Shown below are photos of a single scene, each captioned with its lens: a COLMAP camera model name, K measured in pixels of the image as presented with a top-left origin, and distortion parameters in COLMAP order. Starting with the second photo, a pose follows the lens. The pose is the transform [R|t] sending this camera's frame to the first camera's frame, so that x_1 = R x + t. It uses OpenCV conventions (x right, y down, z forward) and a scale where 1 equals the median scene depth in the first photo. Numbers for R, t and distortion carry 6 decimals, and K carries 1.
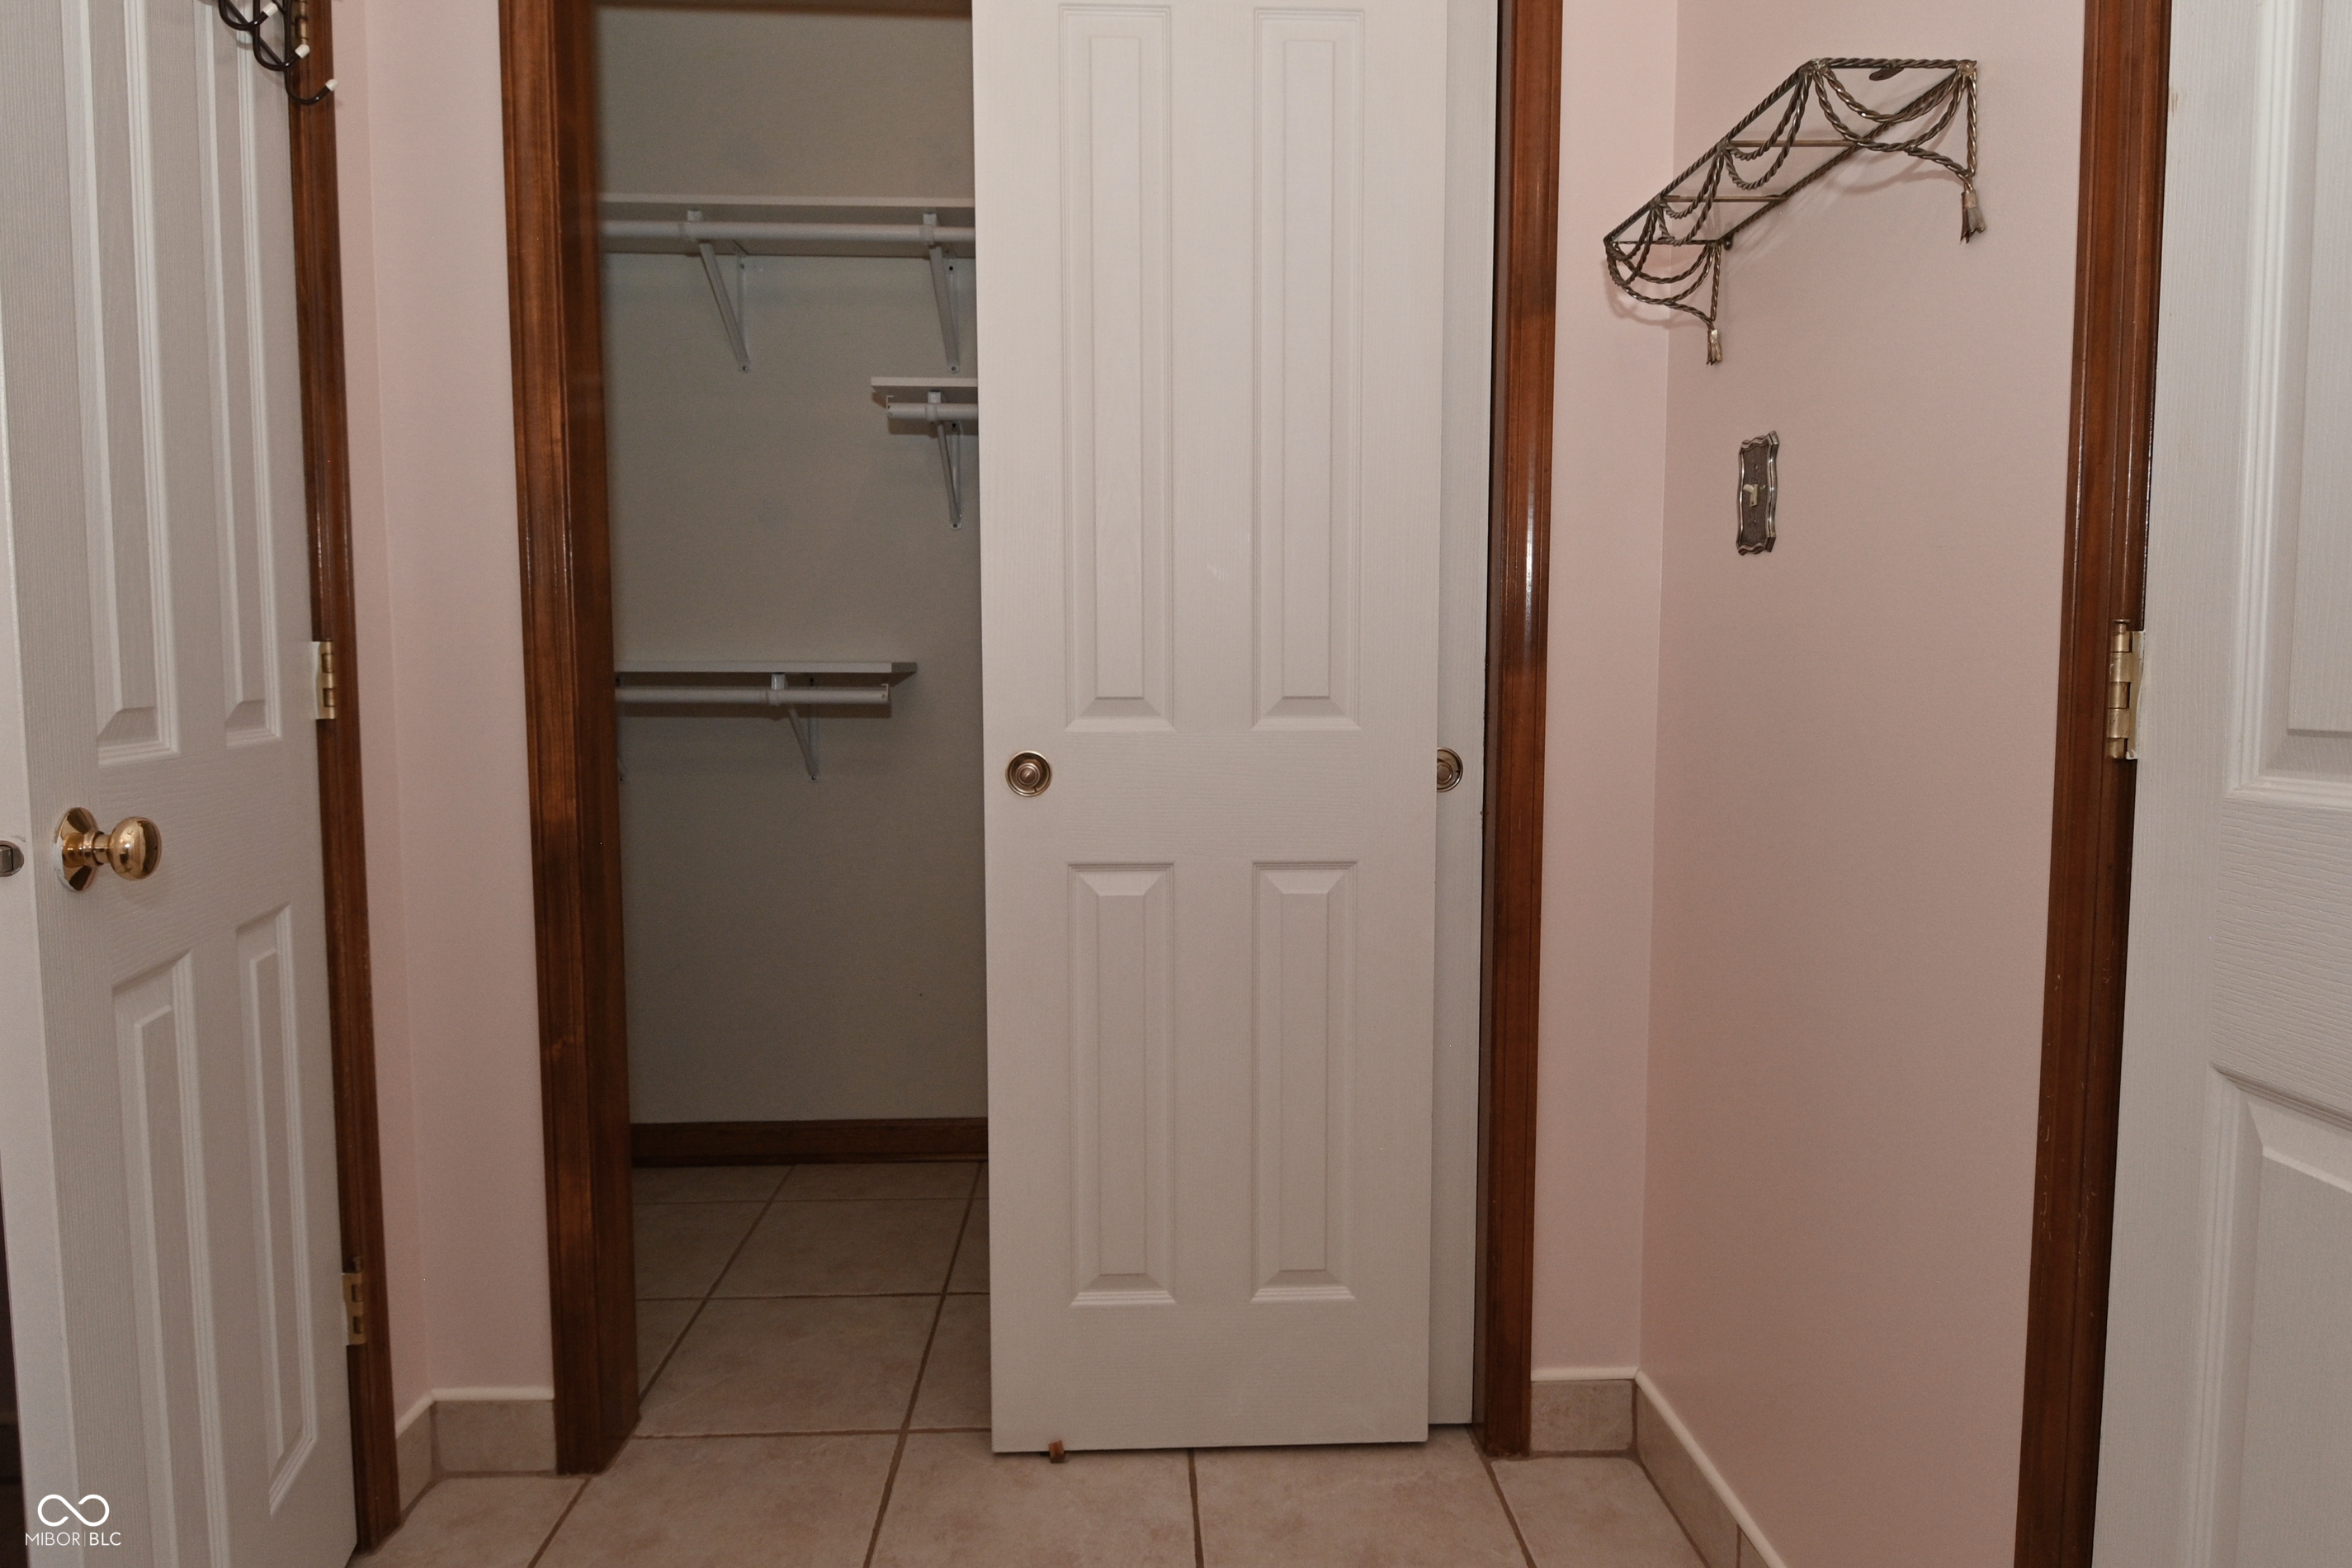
lens RADIAL K [[1322.7, 0, 1173.2], [0, 1322.7, 756.9], [0, 0, 1]] dist [0.006995, -0.017007]
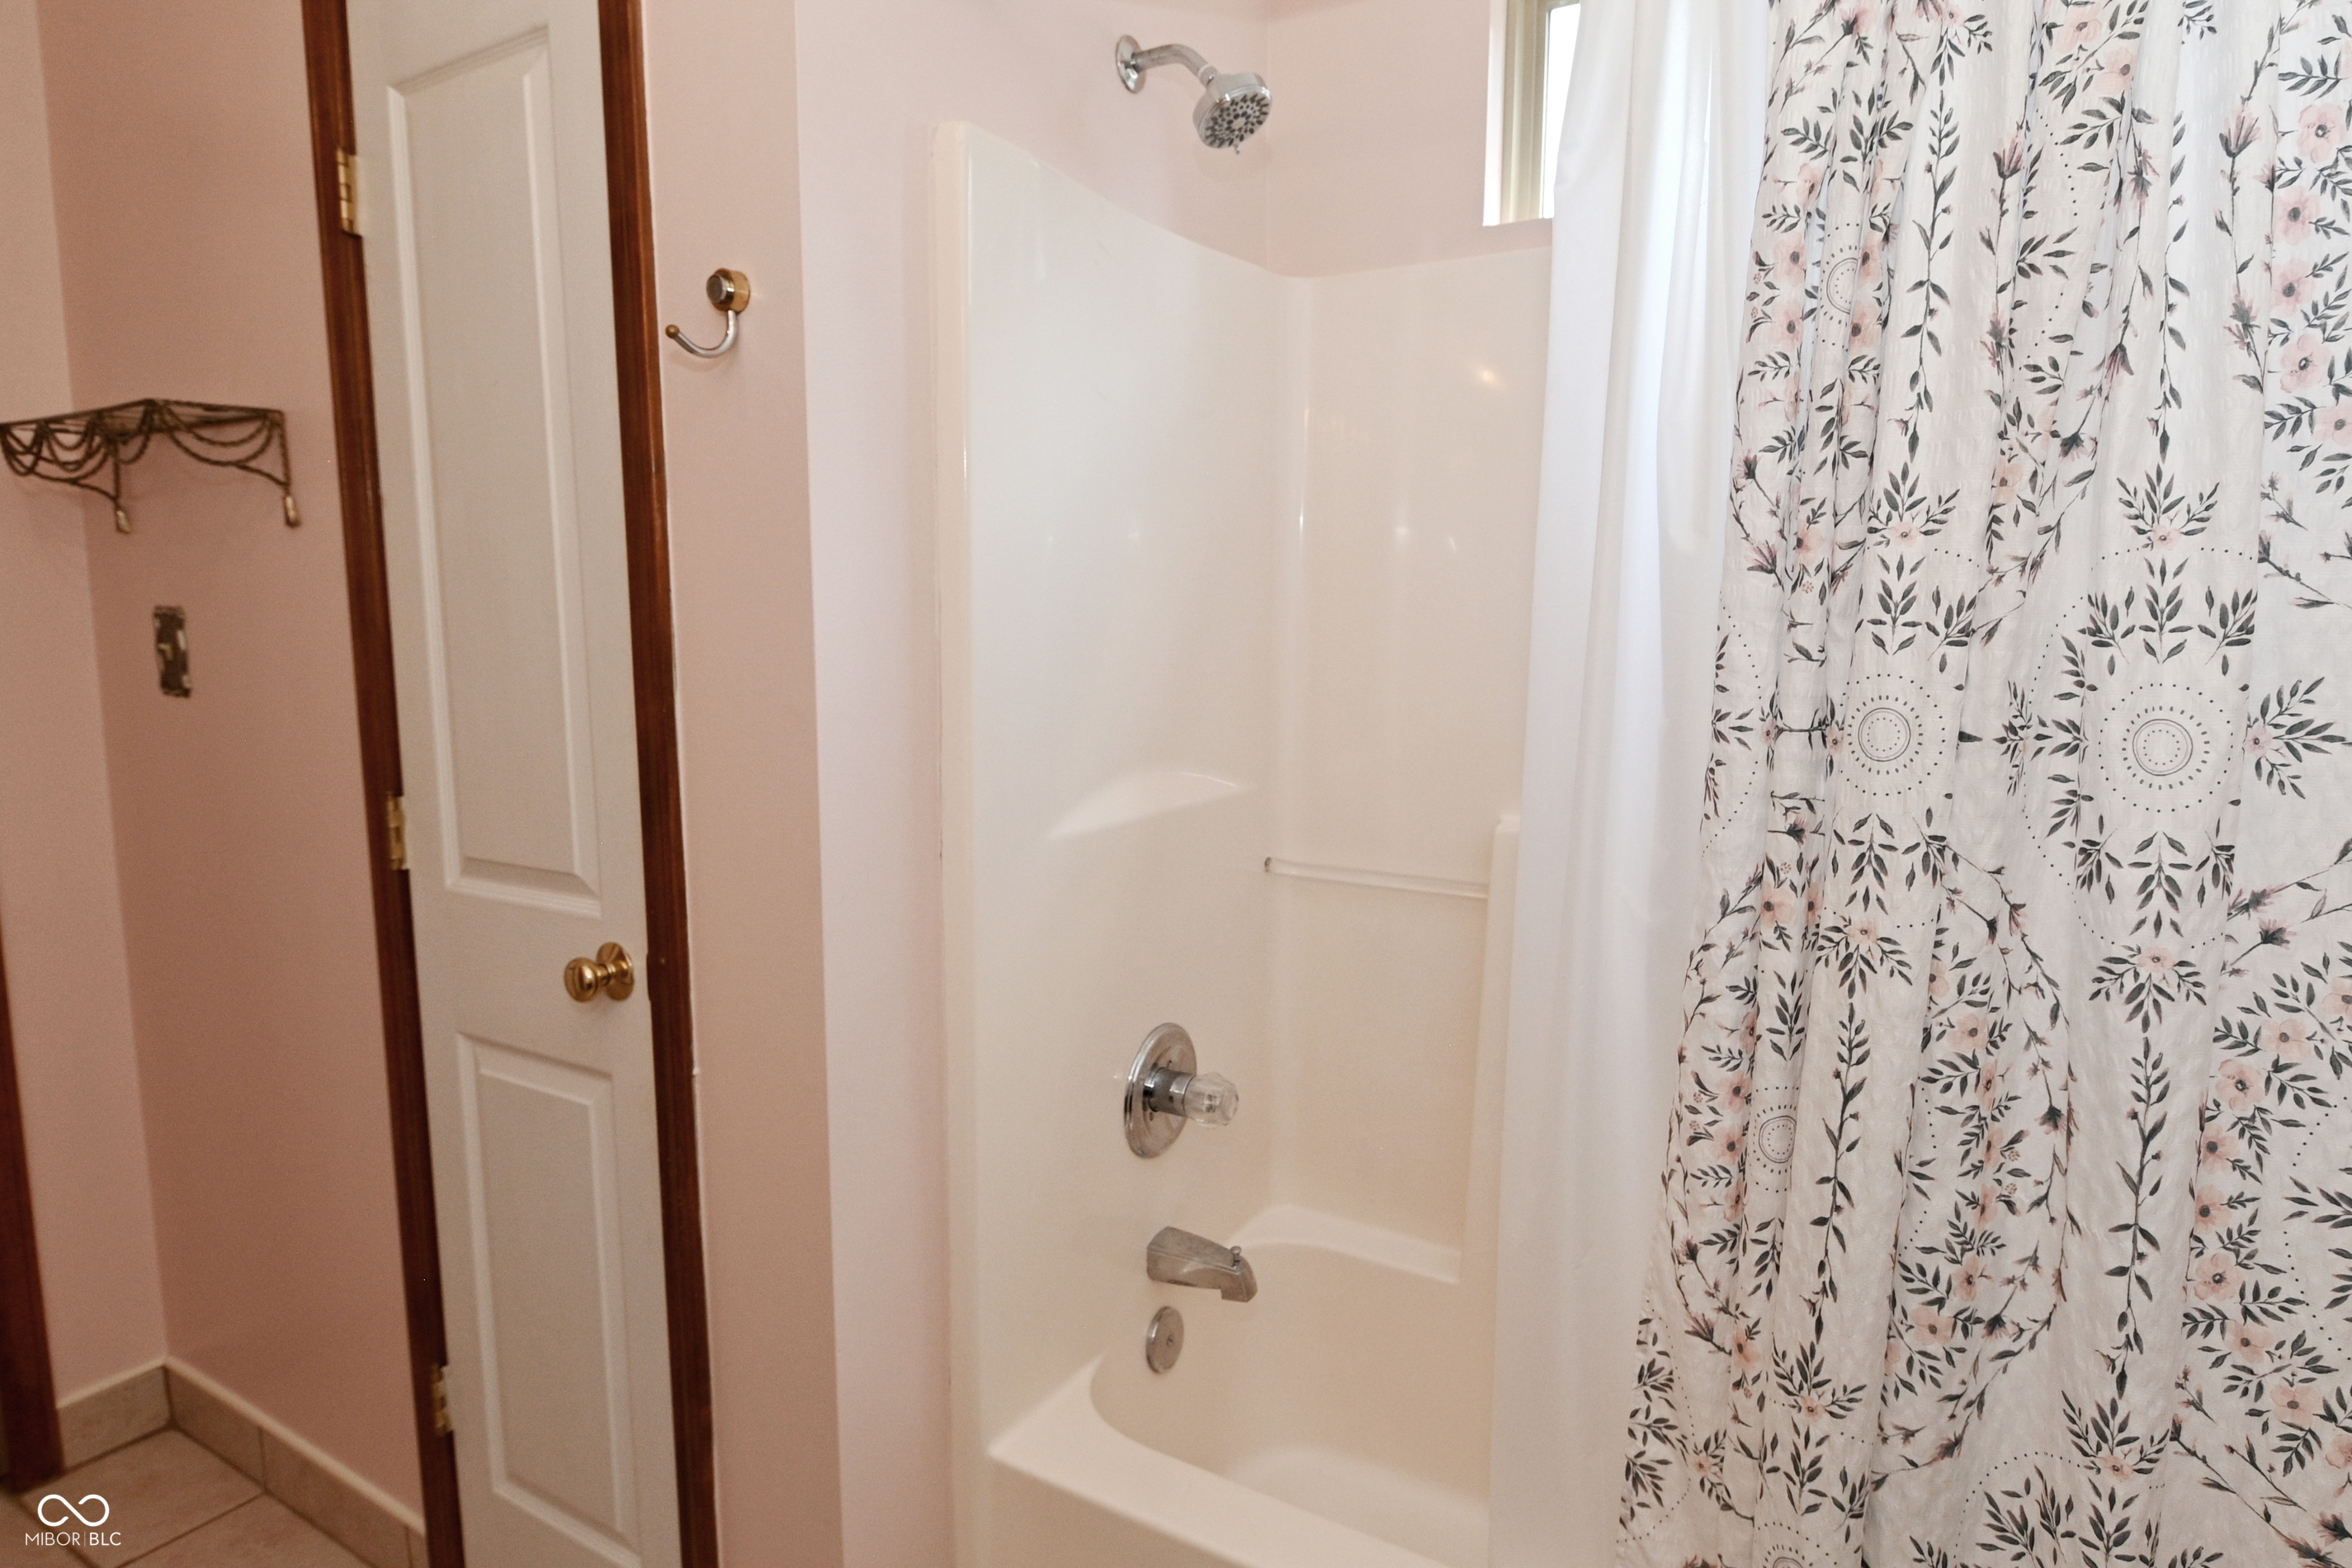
lens RADIAL K [[1322.7, 0, 1173.2], [0, 1322.7, 756.9], [0, 0, 1]] dist [0.006995, -0.017007]
pose [[0.547279, -0.102193, 0.830688, -0.102172], [0.060301, 0.994753, 0.082648, -0.146983], [-0.834775, 0.004859, 0.550570, -0.521916]]
